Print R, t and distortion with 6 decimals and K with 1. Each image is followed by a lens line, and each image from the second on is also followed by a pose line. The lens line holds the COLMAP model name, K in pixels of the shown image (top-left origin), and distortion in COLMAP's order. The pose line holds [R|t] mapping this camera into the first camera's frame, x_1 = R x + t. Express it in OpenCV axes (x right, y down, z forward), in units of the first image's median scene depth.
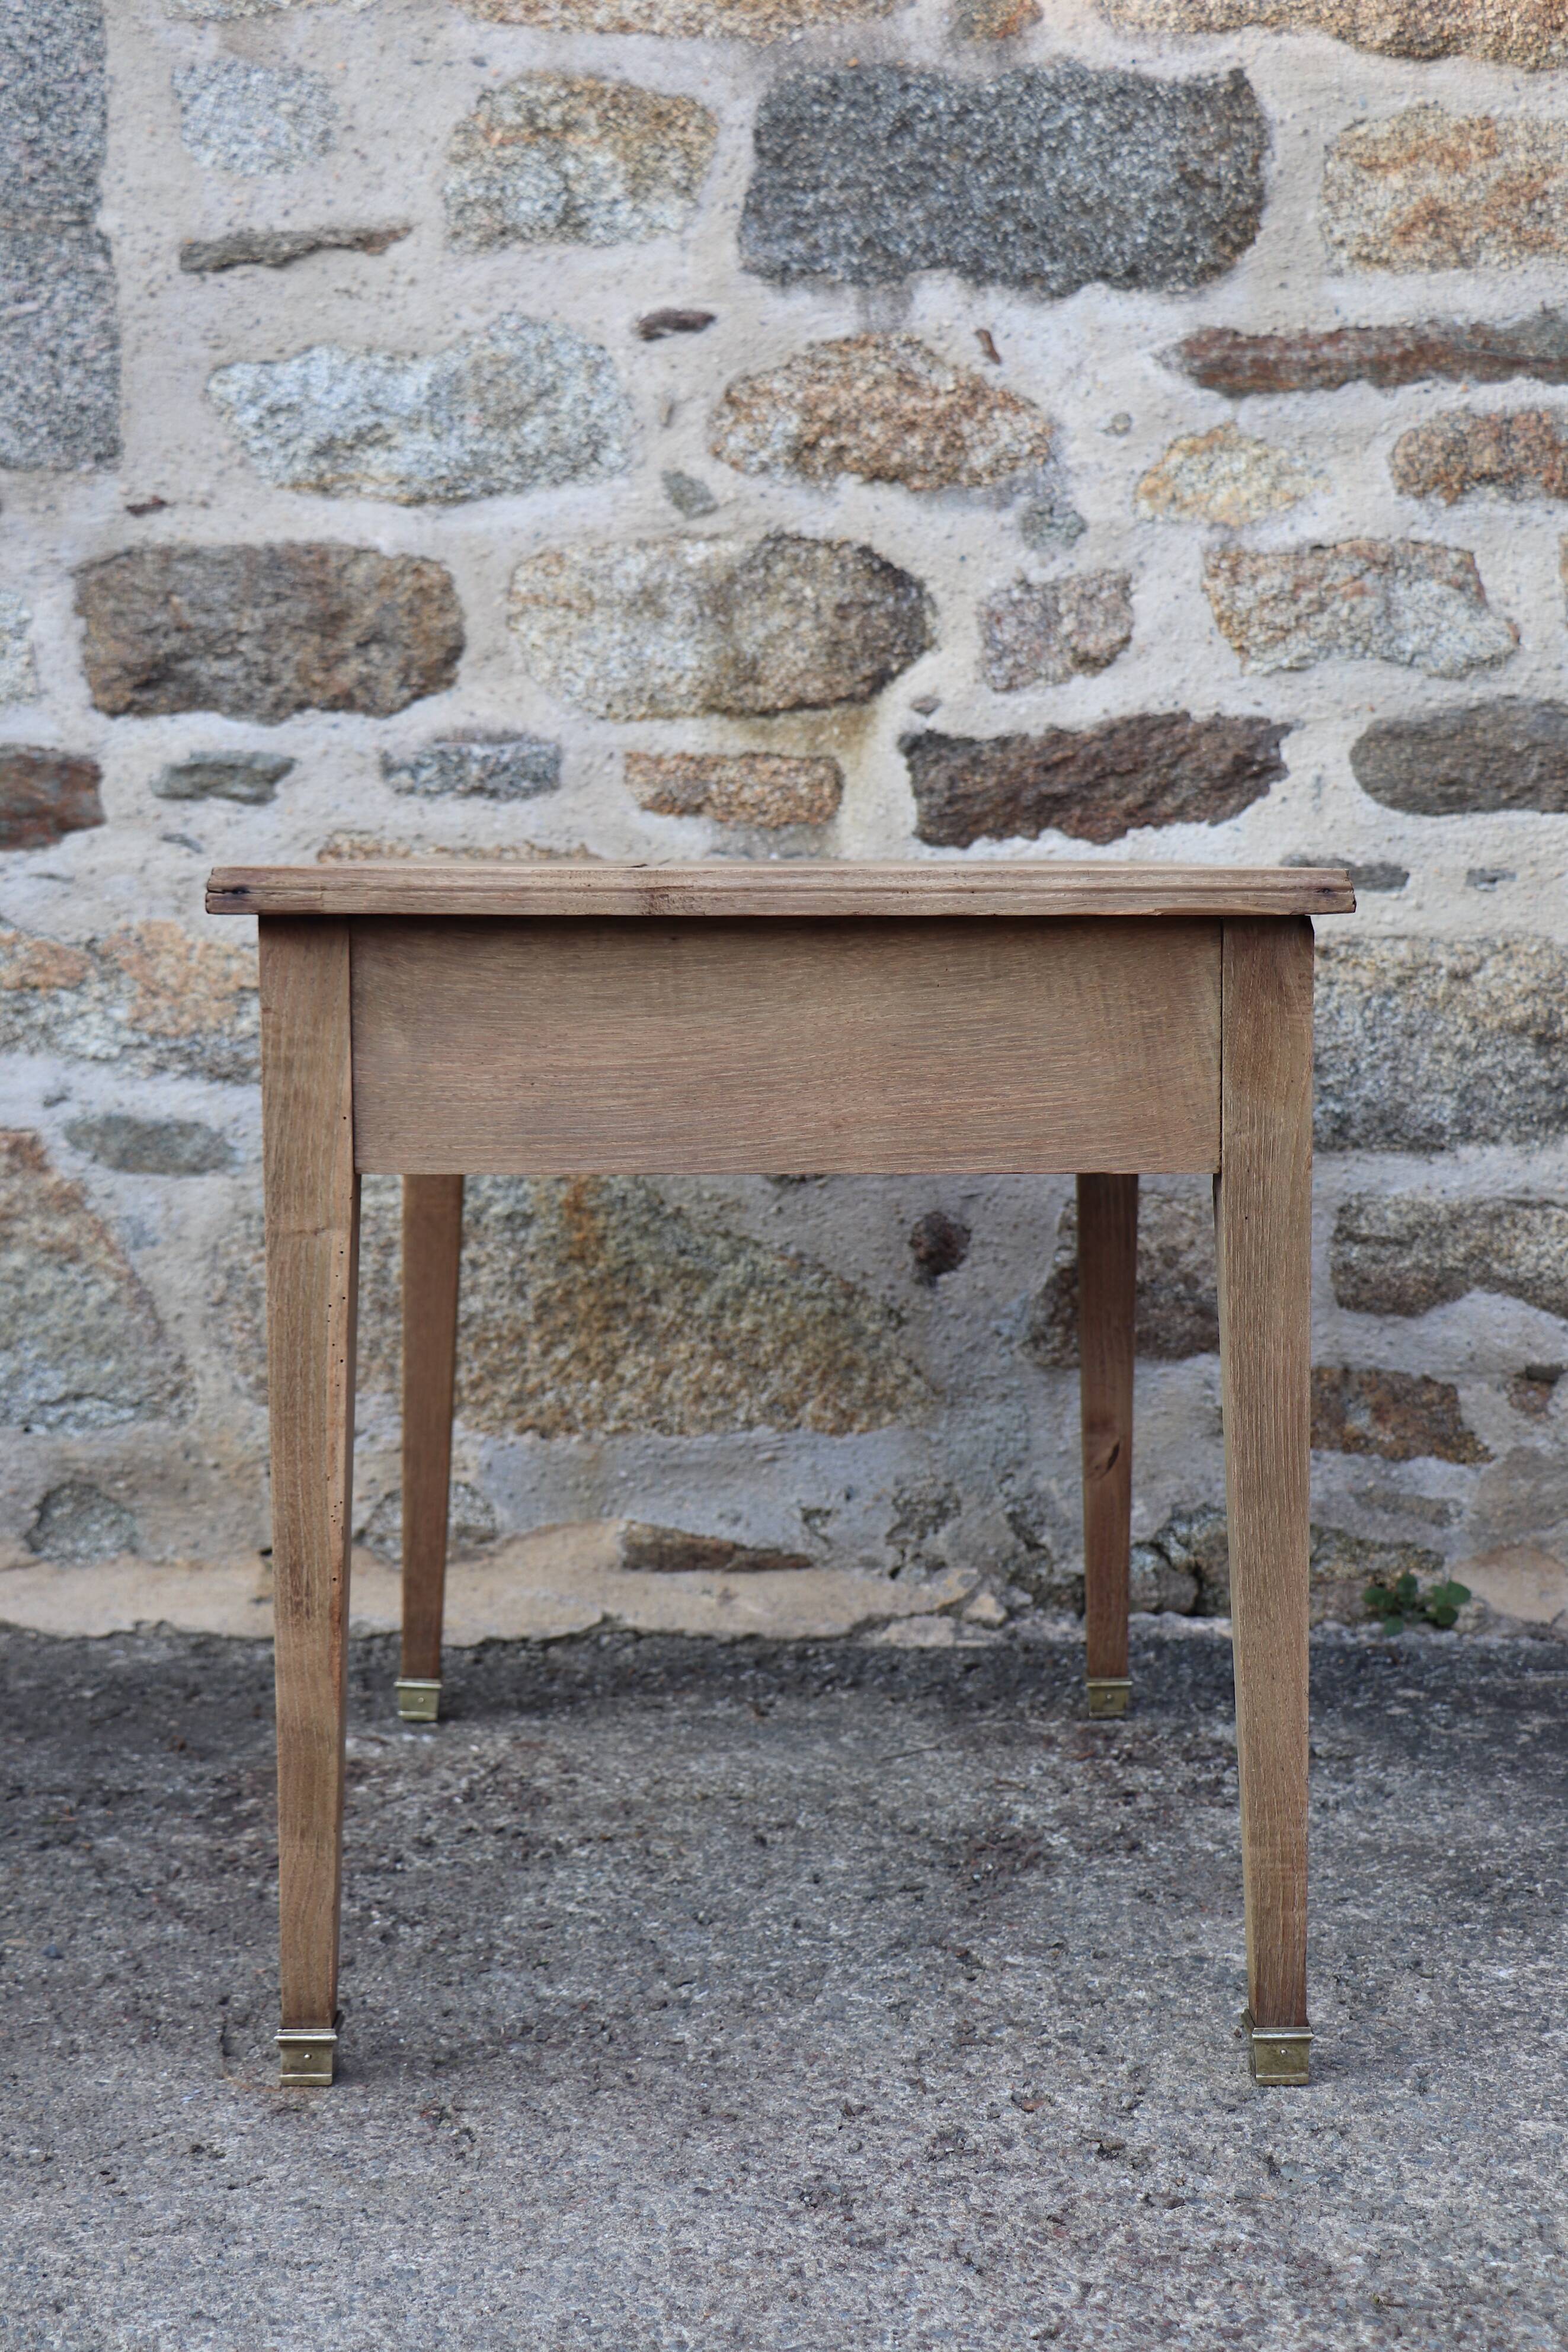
lens RADIAL K [[3556.2, 0, 793.4], [0, 3556.2, 1177.6], [0, 0, 1]] dist [0.071786, 0.275621]
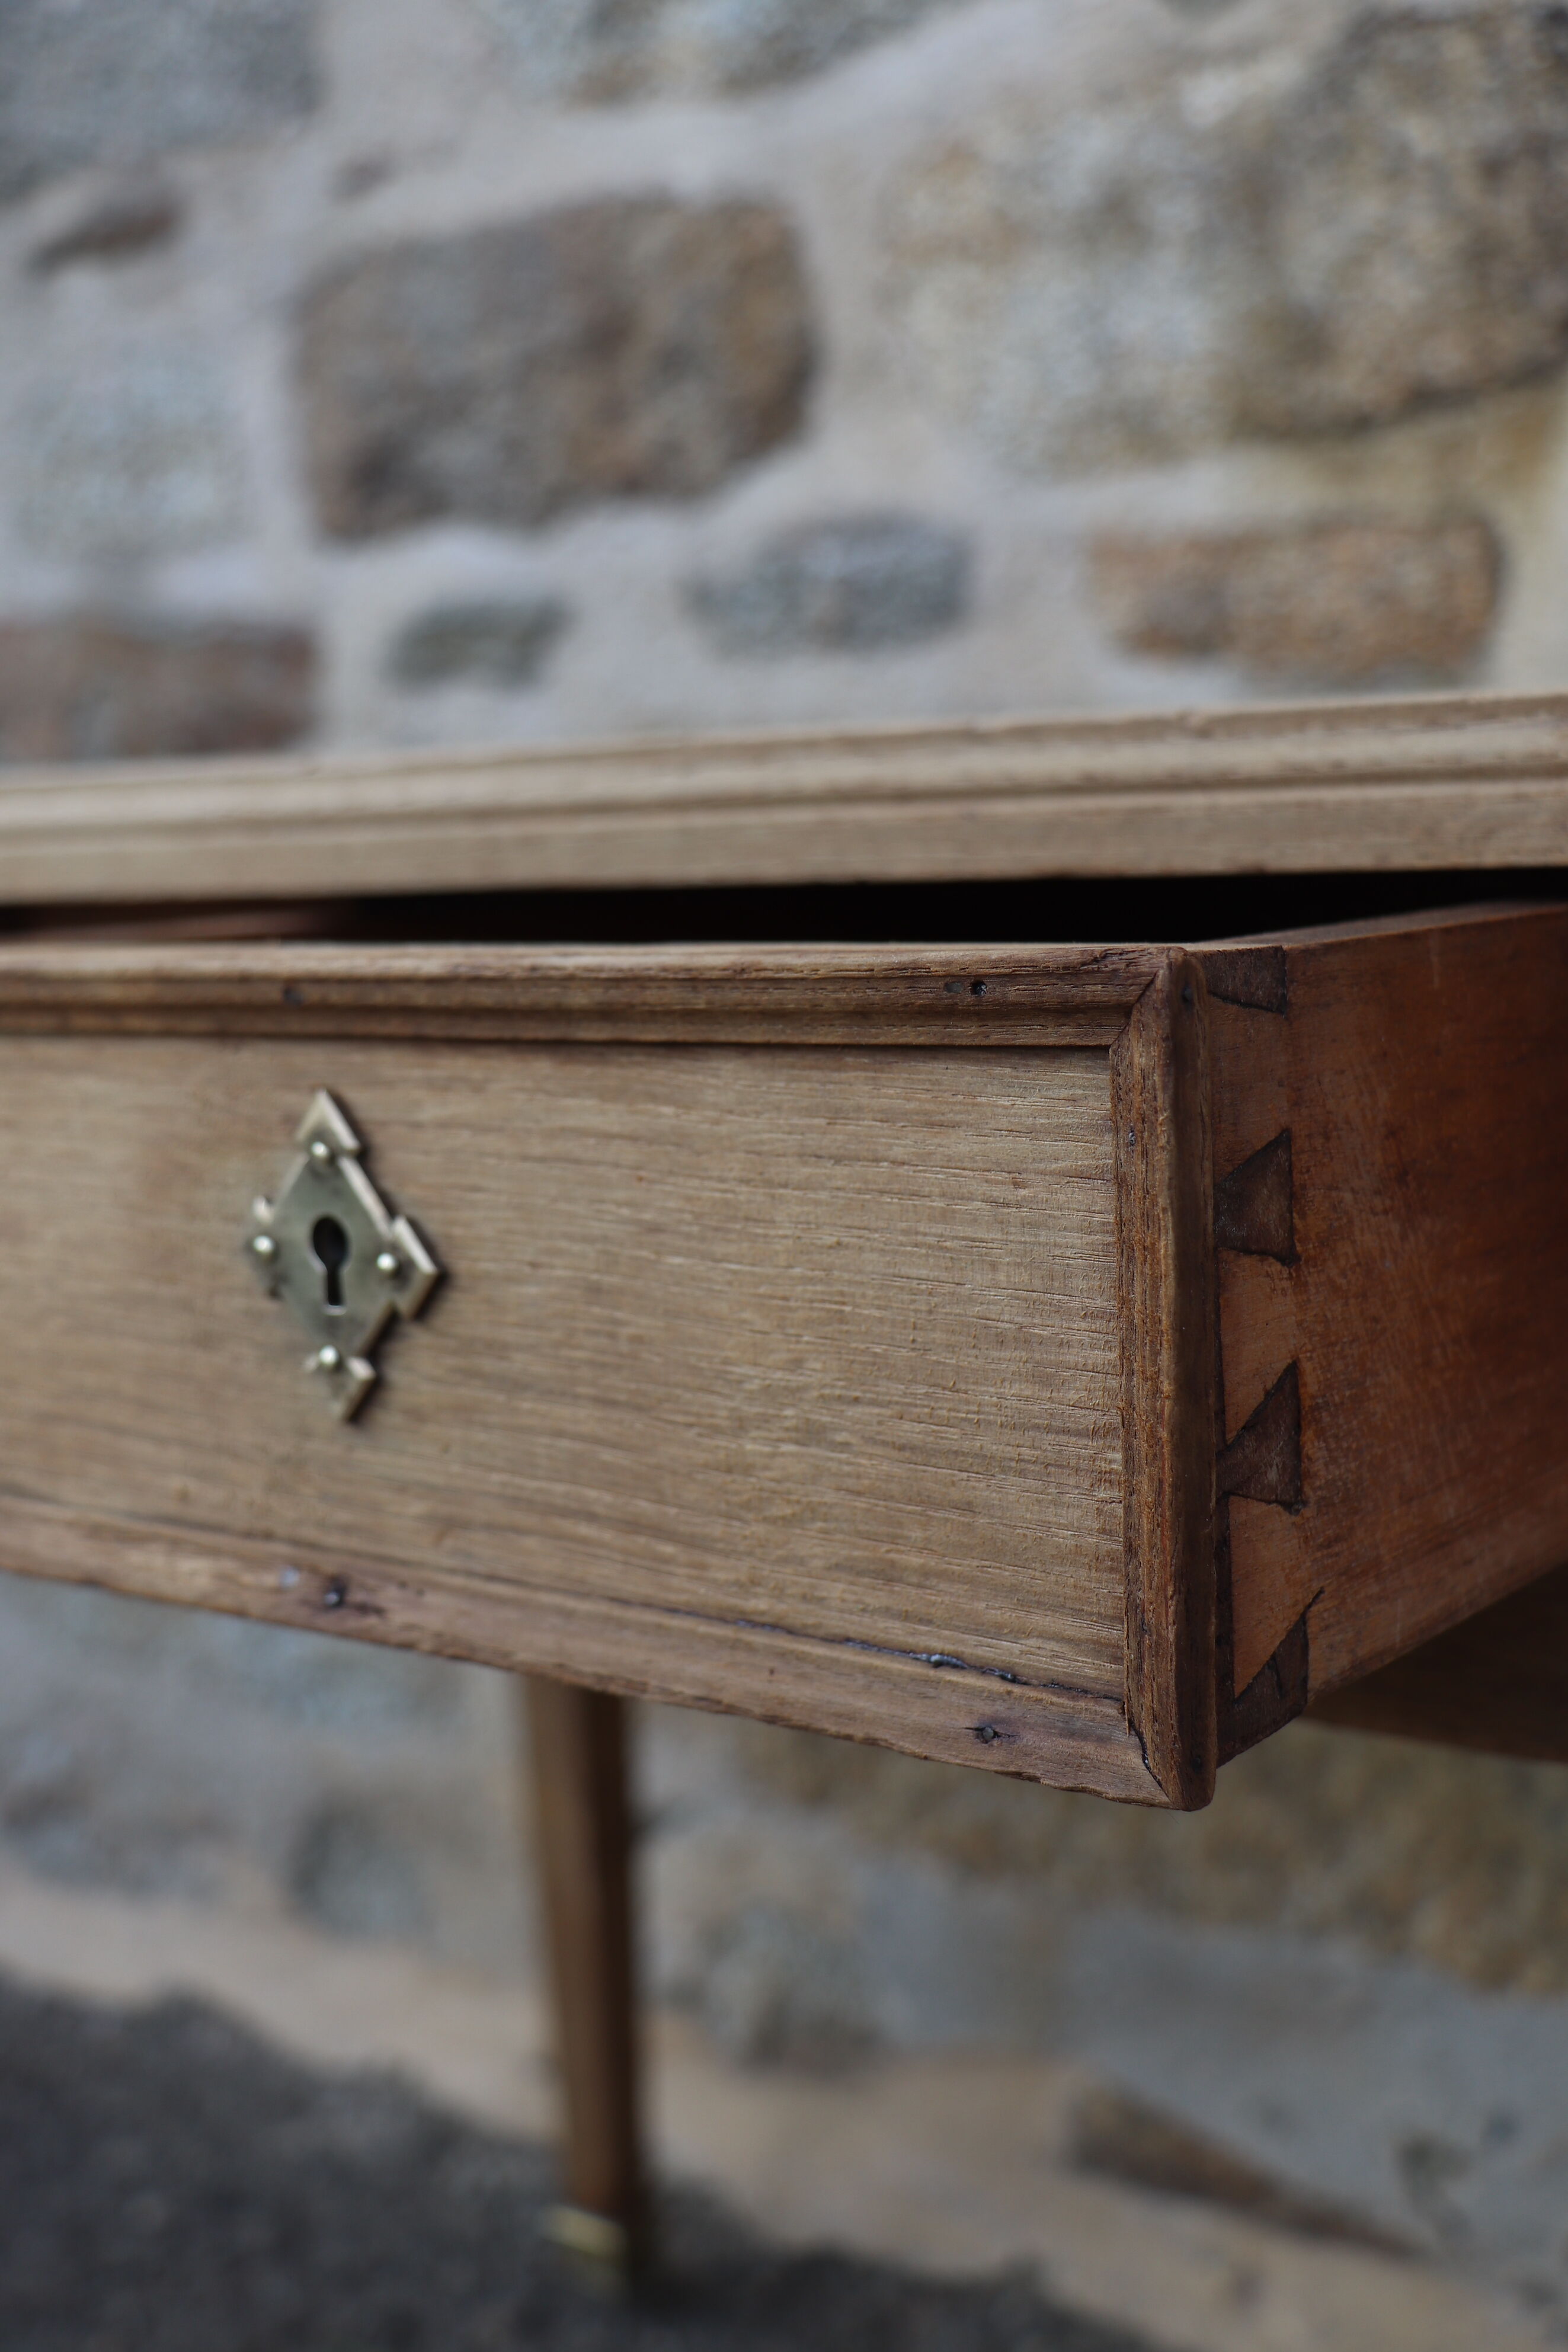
lens RADIAL K [[3061.4, 0, 784.0], [0, 3061.4, 1176.0], [0, 0, 1]] dist [-0.008497, 0.266479]
pose [[0.789836, 0.046448, -0.611557, 0.182010], [-0.014167, 0.998244, 0.057520, -0.055963], [0.613155, -0.036768, 0.789106, 0.642920]]
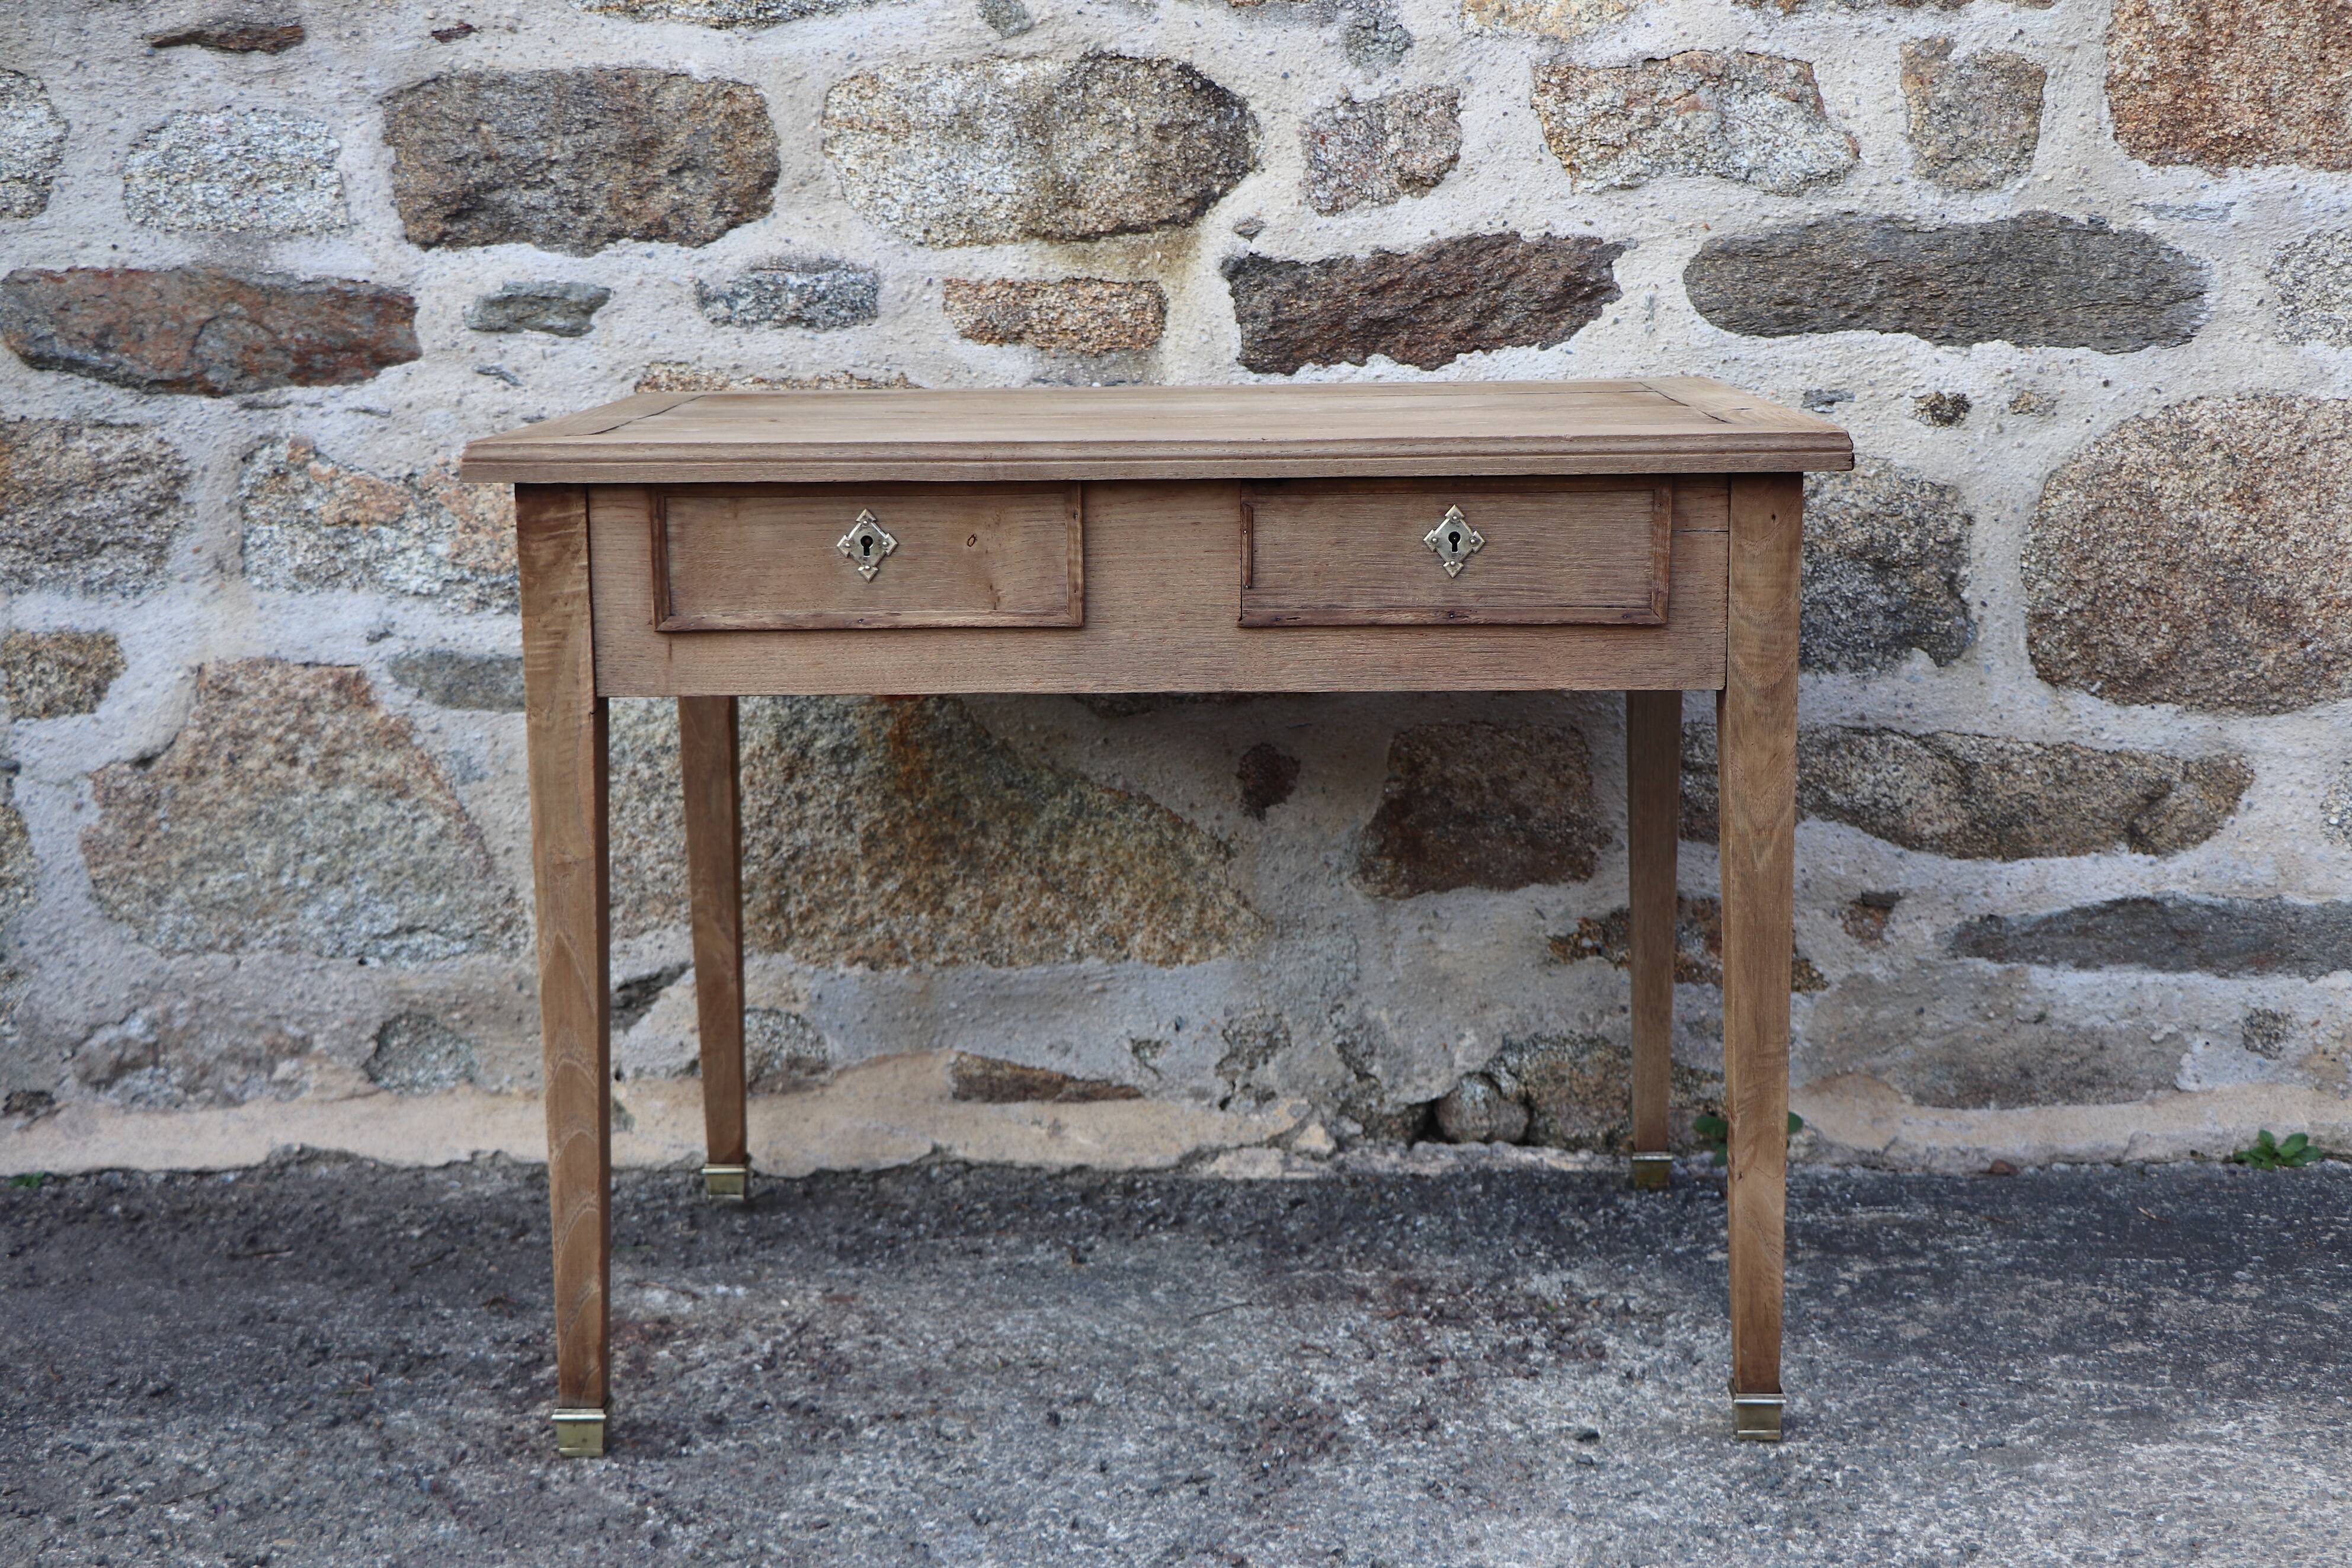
lens RADIAL K [[3309.2, 0, 1164.0], [0, 3309.2, 793.2], [0, 0, 1]] dist [0.026074, 0.325841]
pose [[0.999421, -0.004676, -0.033690, 0.043878], [0.007152, 0.997251, 0.073750, -0.045118], [0.033252, -0.073948, 0.996708, 0.080318]]
